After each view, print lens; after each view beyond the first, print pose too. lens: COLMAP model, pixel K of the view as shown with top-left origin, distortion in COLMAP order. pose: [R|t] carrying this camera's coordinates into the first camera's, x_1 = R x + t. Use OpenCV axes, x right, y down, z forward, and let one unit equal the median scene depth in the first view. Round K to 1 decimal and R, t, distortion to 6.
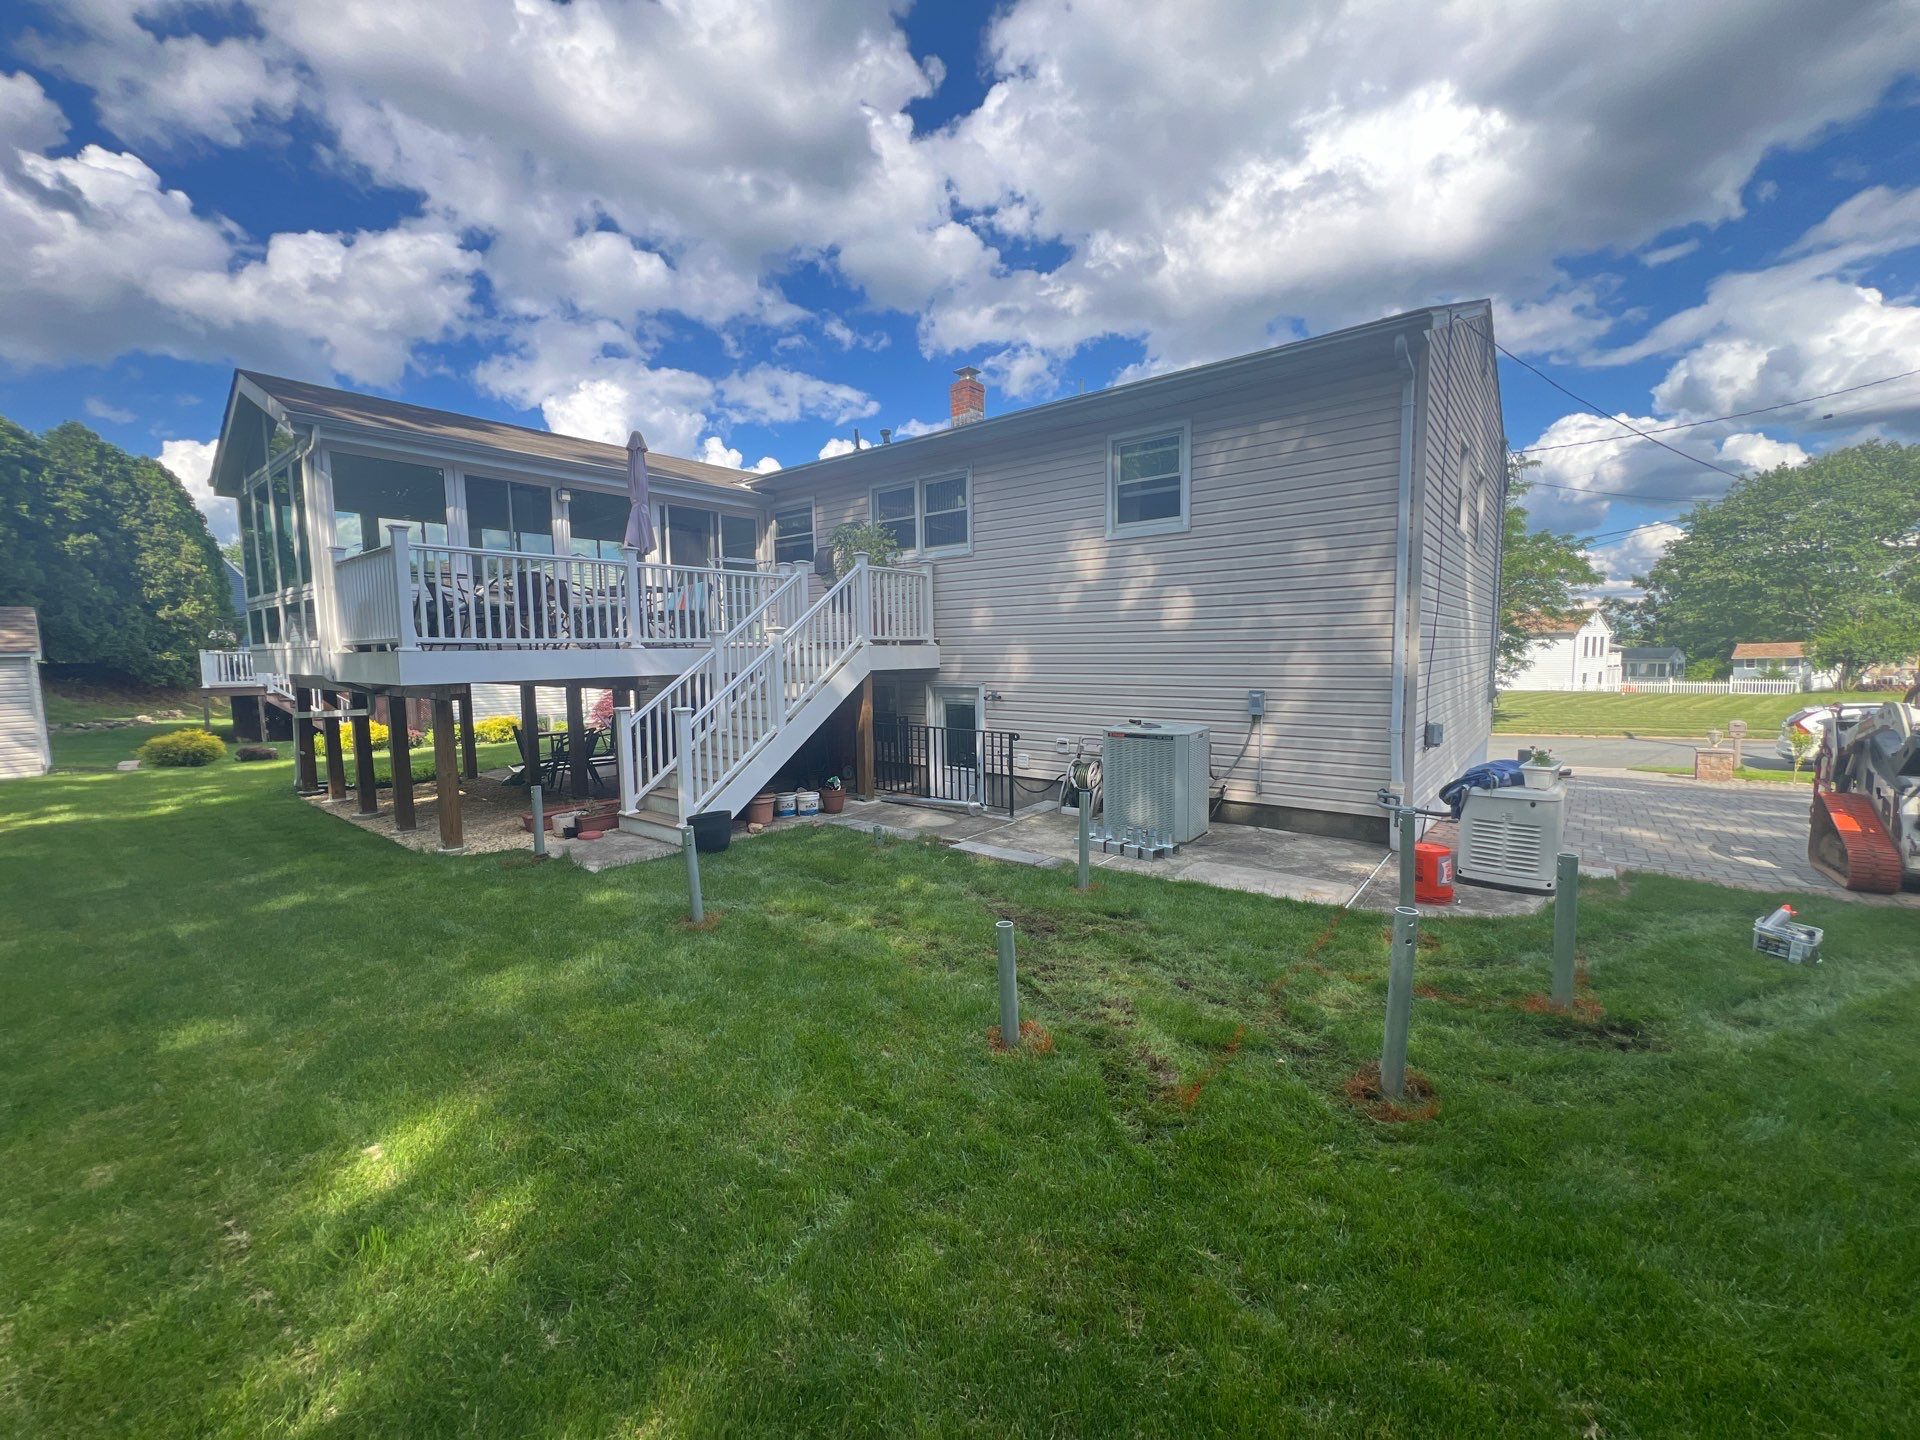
lens RADIAL K [[764.8, 0, 955.6], [0, 764.8, 721.2], [0, 0, 1]] dist [-0.001823, -0.000123]
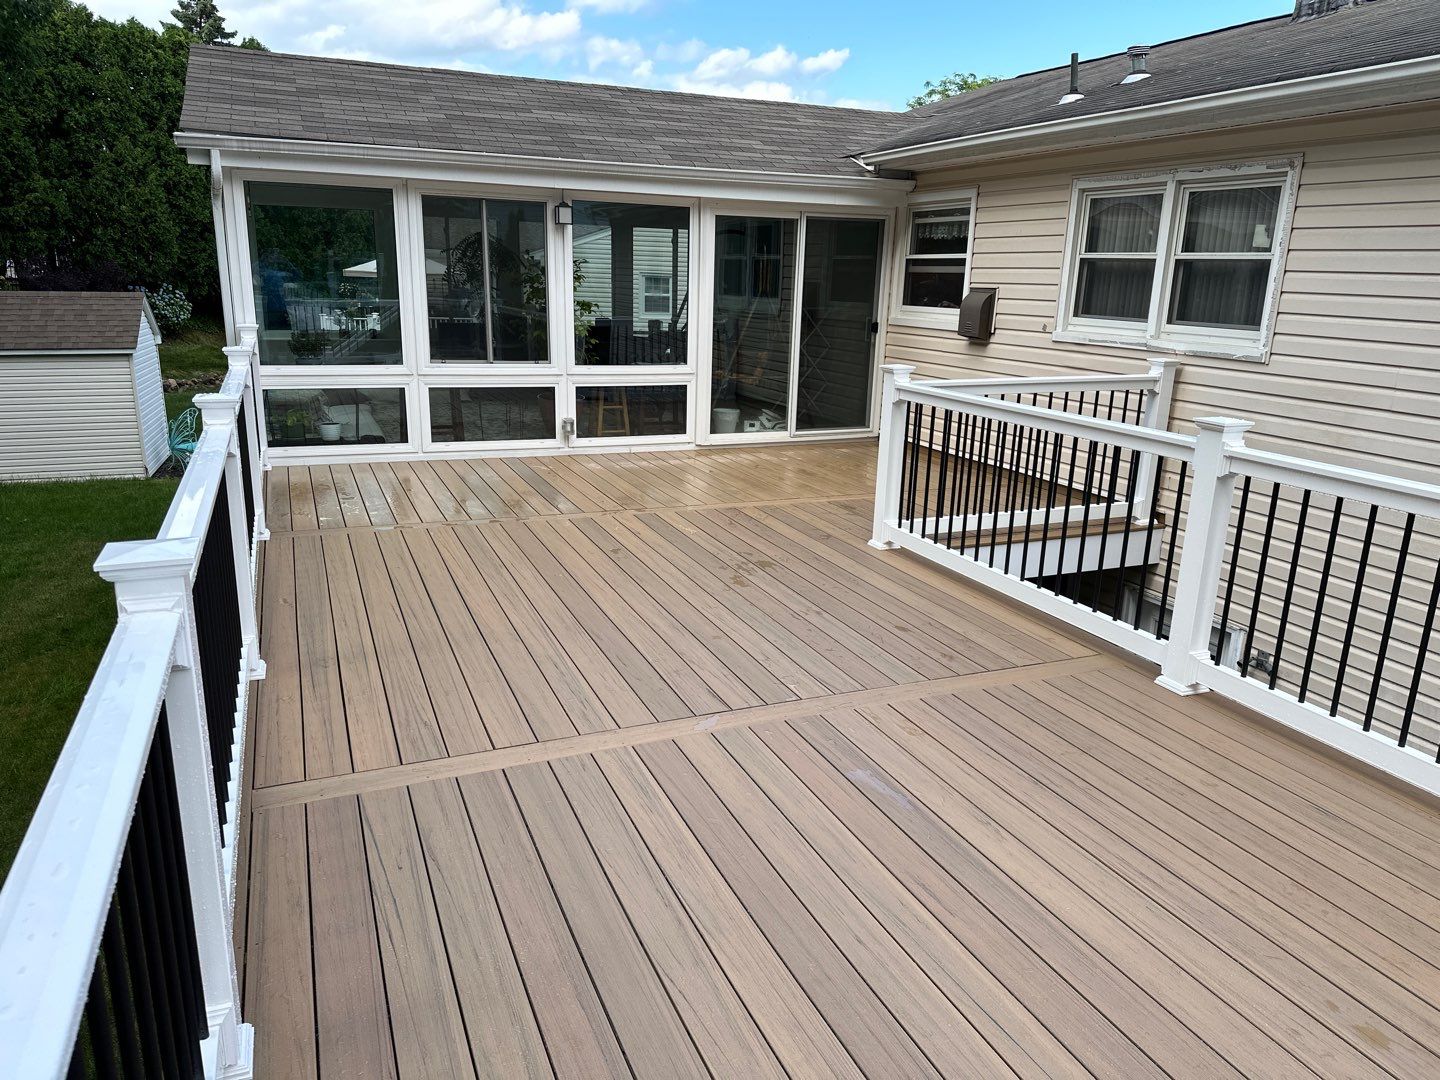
lens RADIAL K [[1007.4, 0, 712.5], [0, 1007.4, 542.0], [0, 0, 1]] dist [0.046724, -0.056623]
pose [[0.876367, 0.159307, -0.454535, 0.023491], [-0.080784, 0.978965, 0.187356, -0.188961], [0.474821, -0.127474, 0.870802, 0.275321]]
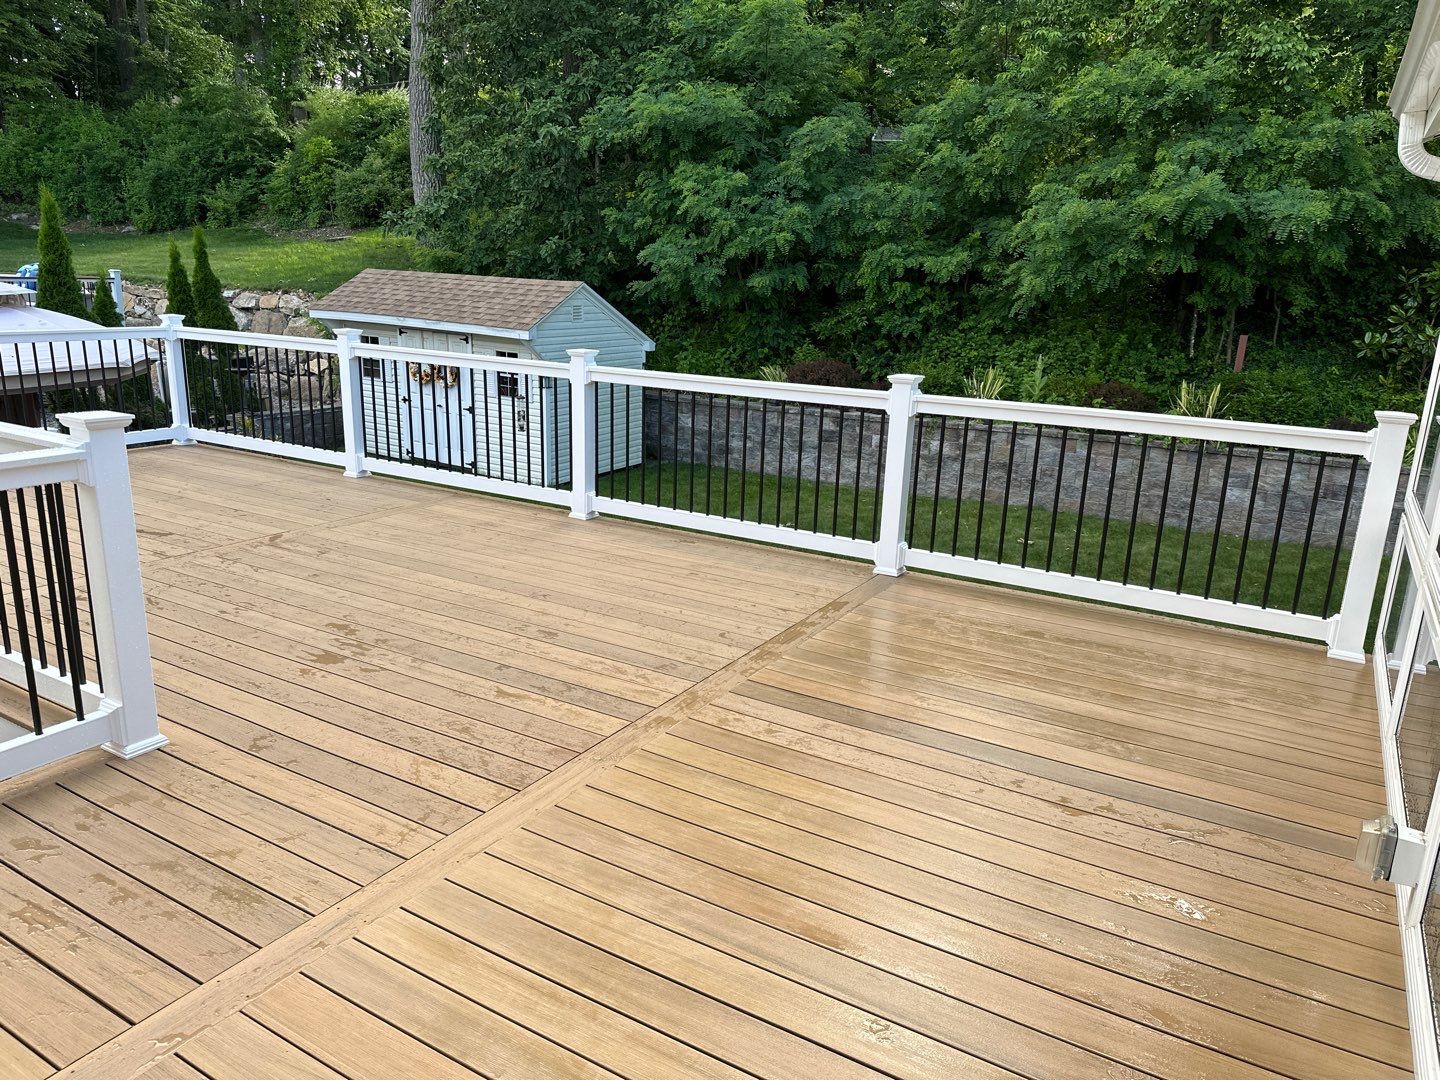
lens RADIAL K [[1007.4, 0, 717.2], [0, 1007.4, 546.1], [0, 0, 1]] dist [0.046724, -0.056623]
pose [[-0.989822, 0.017261, -0.141262, -0.296567], [-0.032539, 0.938873, 0.342722, -0.259010], [0.138543, 0.343830, -0.928755, 1.146354]]
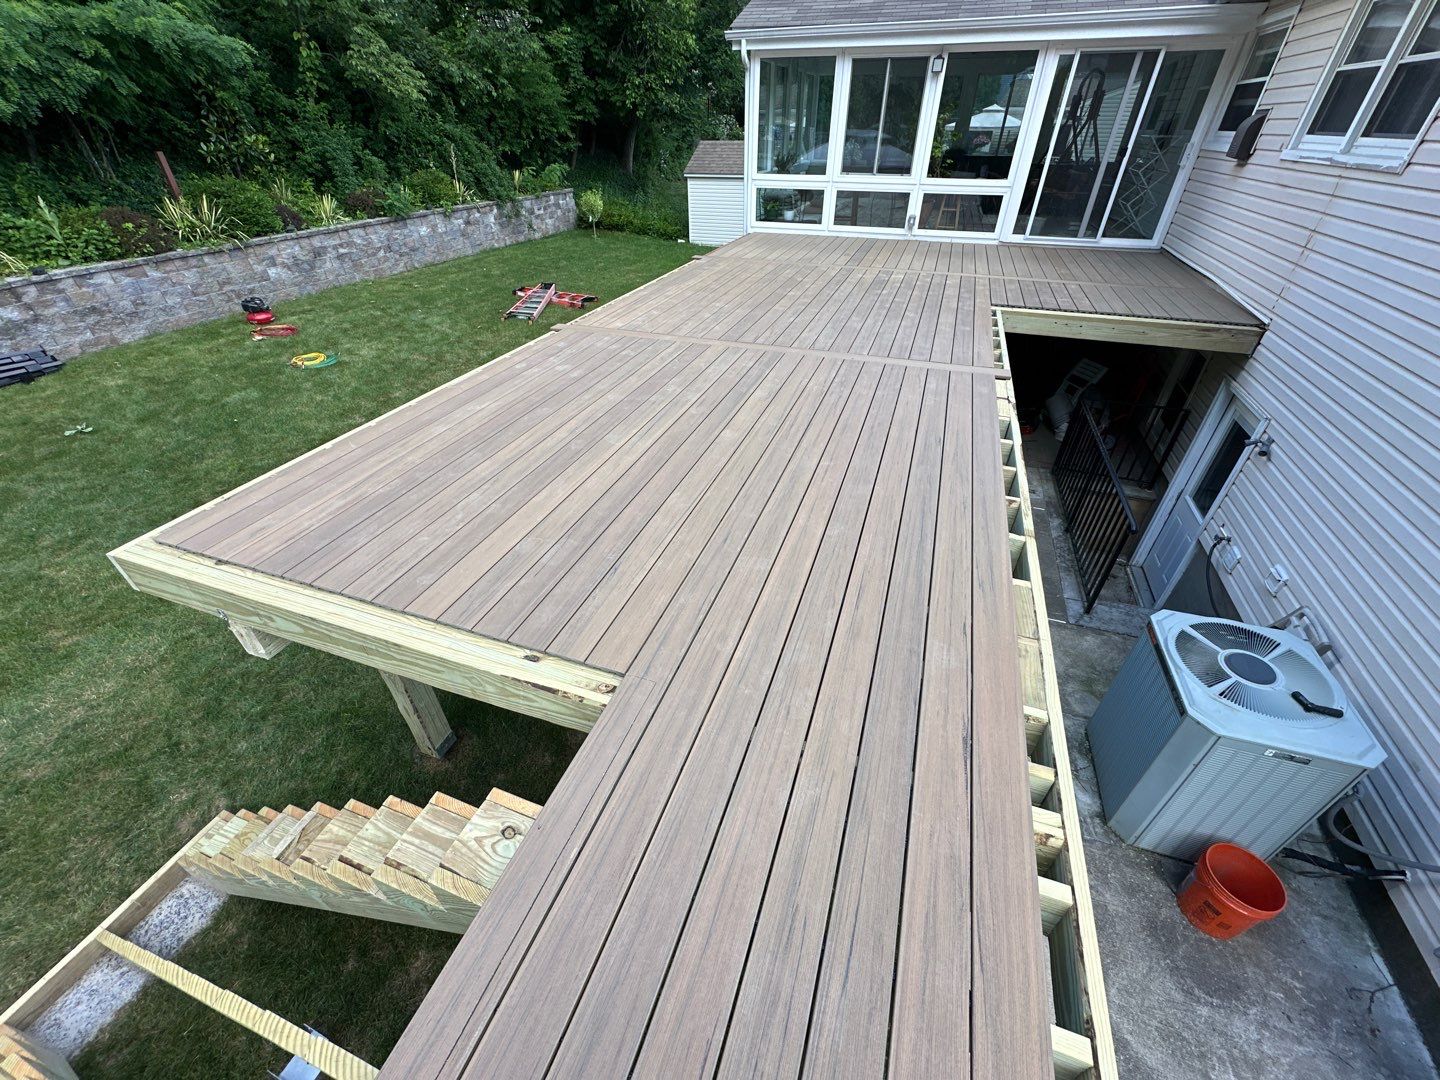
lens RADIAL K [[573.6, 0, 718.7], [0, 573.6, 536.9], [0, 0, 1]] dist [-0.003102, 0.000324]
pose [[0.331084, 0.563183, -0.757105, 0.282544], [-0.085641, 0.816980, 0.570271, -0.187465], [0.939707, -0.123968, 0.318721, 0.406968]]
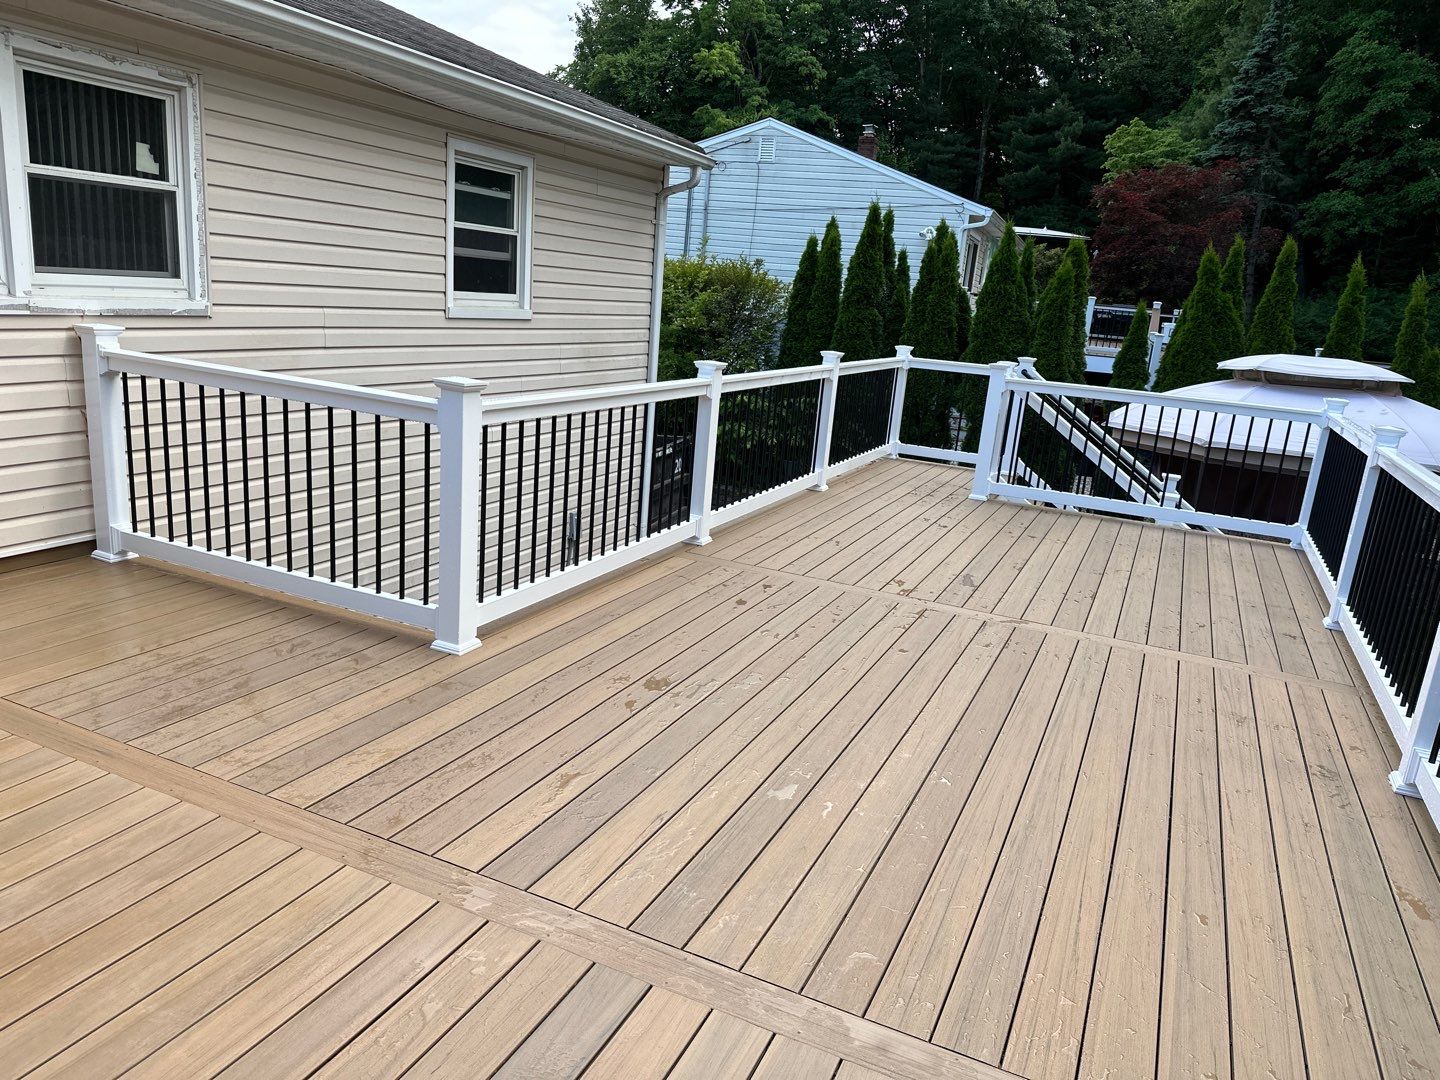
lens RADIAL K [[1007.4, 0, 720.9], [0, 1007.4, 543.4], [0, 0, 1]] dist [0.046724, -0.056623]
pose [[-0.250023, -0.248428, 0.935827, -0.550537], [0.006839, 0.966047, 0.258277, -0.225720], [-0.968216, 0.070975, -0.239835, 0.834359]]
